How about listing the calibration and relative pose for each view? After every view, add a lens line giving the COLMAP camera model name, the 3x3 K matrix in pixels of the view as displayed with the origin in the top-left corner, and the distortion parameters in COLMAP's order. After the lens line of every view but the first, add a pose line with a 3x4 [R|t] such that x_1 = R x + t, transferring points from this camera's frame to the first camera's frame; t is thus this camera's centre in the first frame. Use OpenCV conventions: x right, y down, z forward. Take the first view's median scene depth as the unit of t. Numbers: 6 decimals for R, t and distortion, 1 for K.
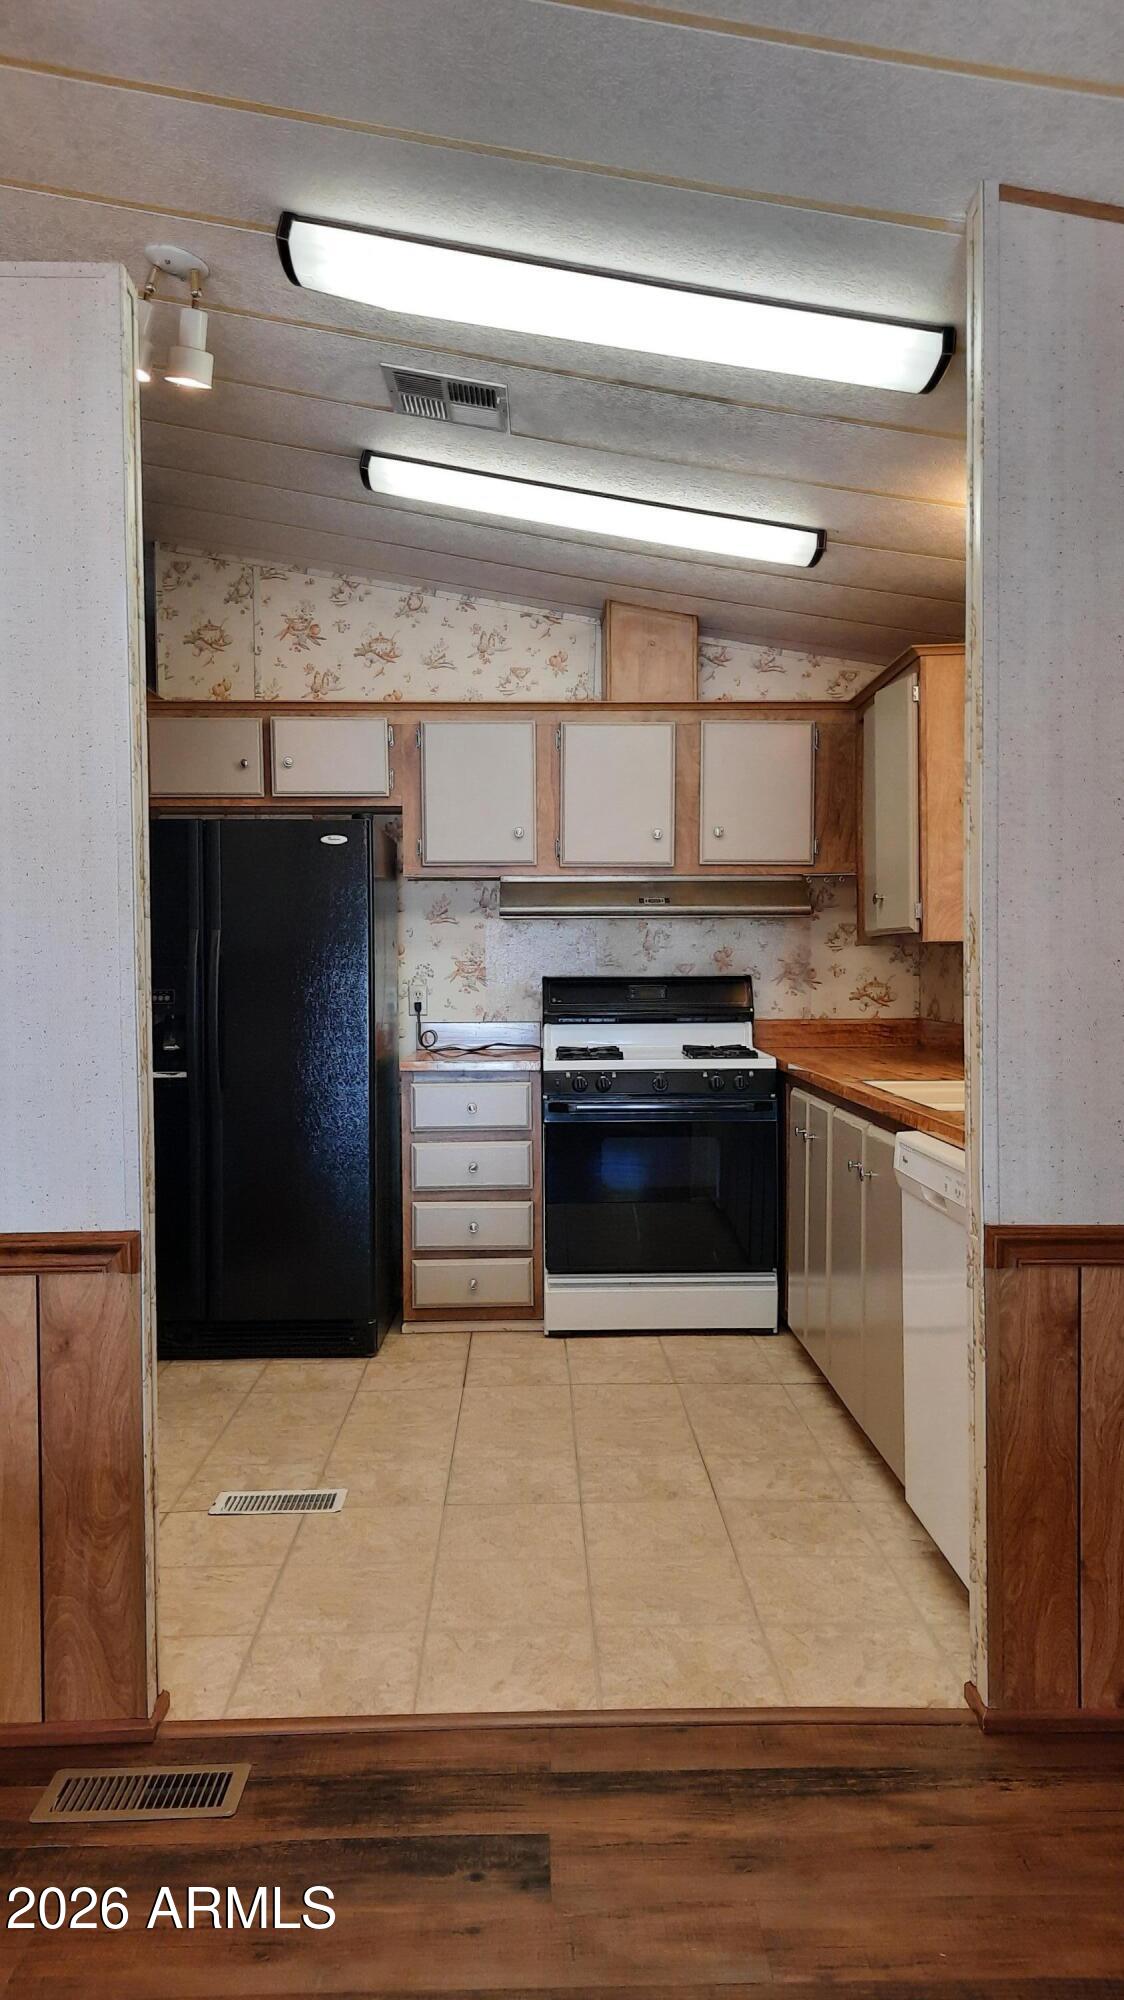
lens RADIAL K [[1465.9, 0, 563.8], [0, 1465.9, 1000.2], [0, 0, 1]] dist [0.036937, -0.015437]
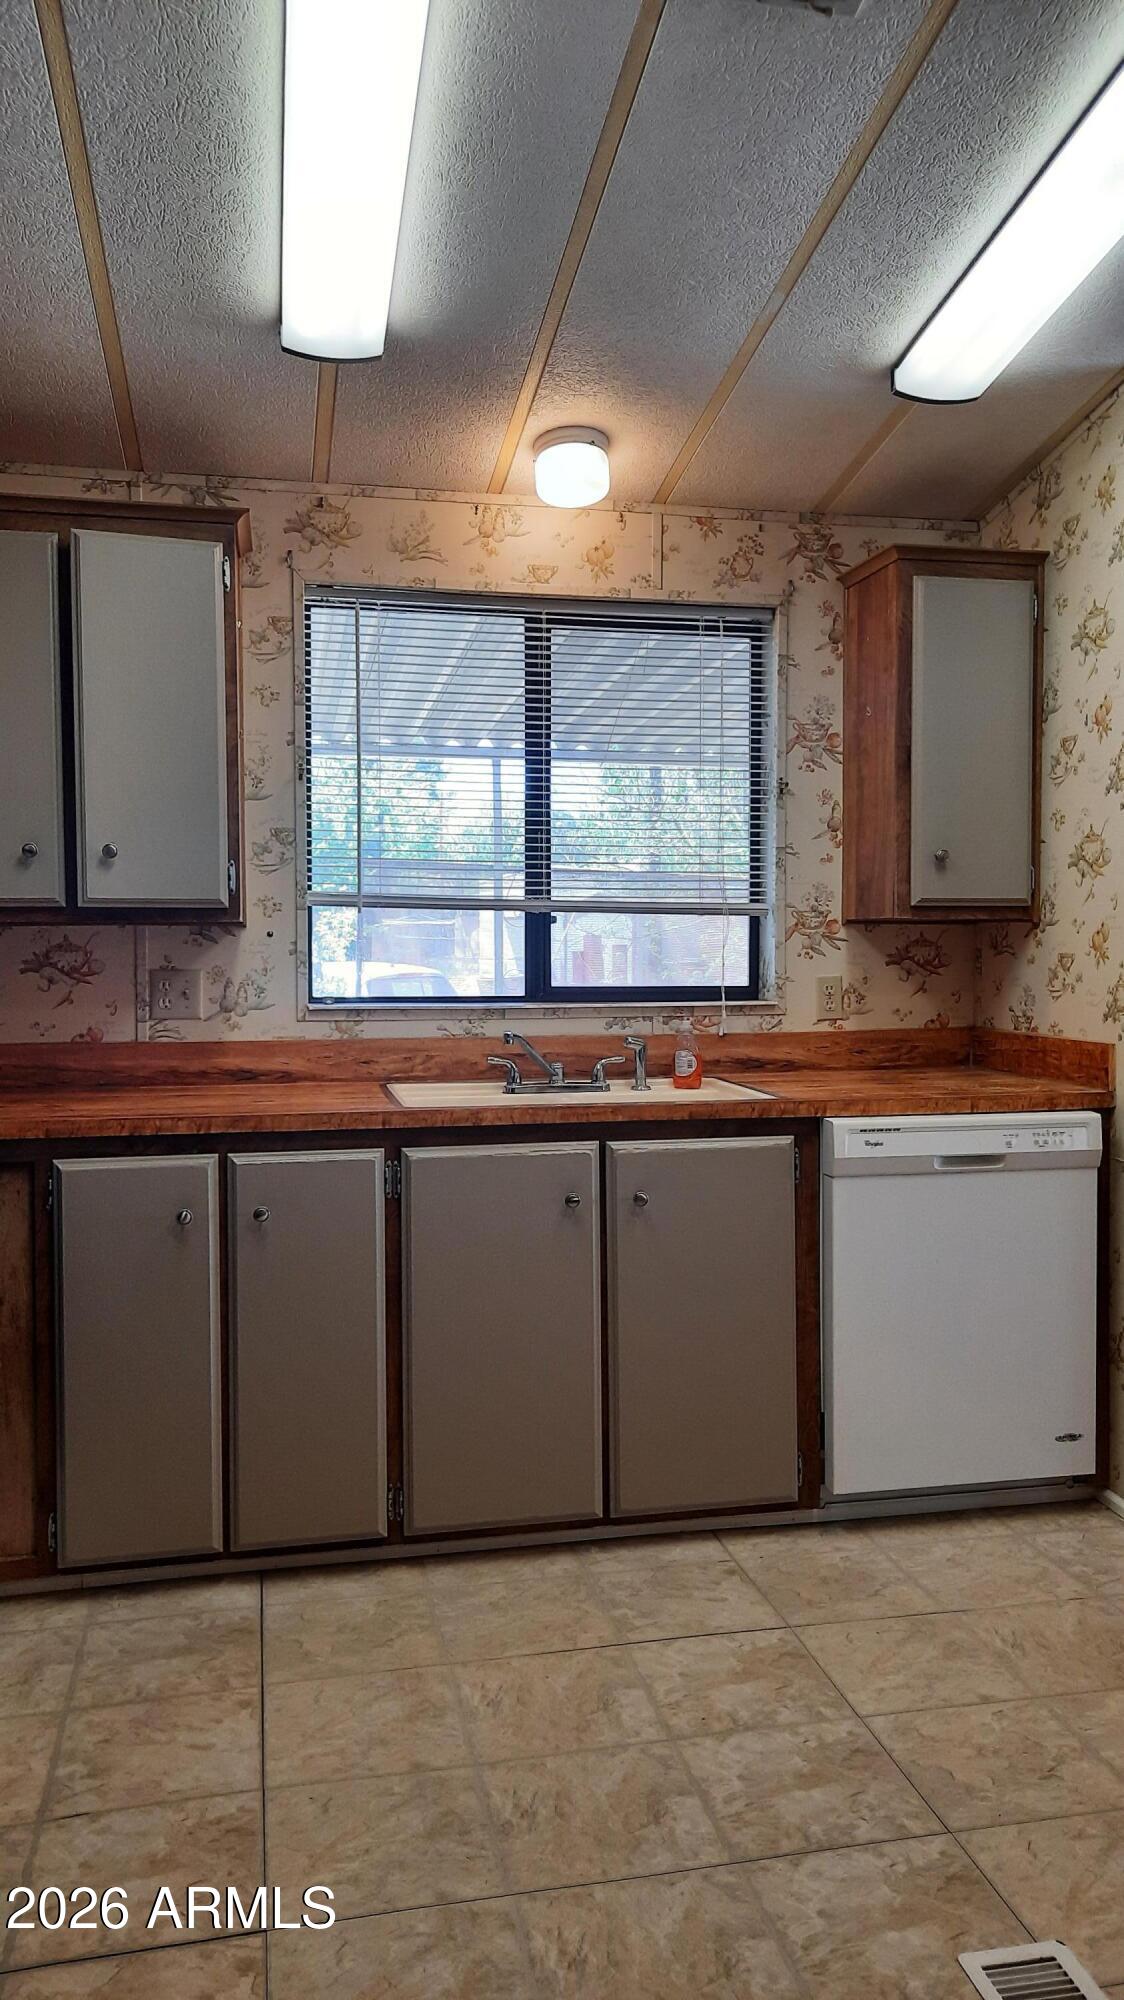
lens RADIAL K [[1465.9, 0, 562.5], [0, 1465.9, 999.6], [0, 0, 1]] dist [0.036937, -0.015437]
pose [[-0.187161, -0.033009, 0.981774, -0.603067], [0.027455, 0.998869, 0.038818, -0.032759], [-0.981946, 0.034220, -0.186043, 1.171589]]
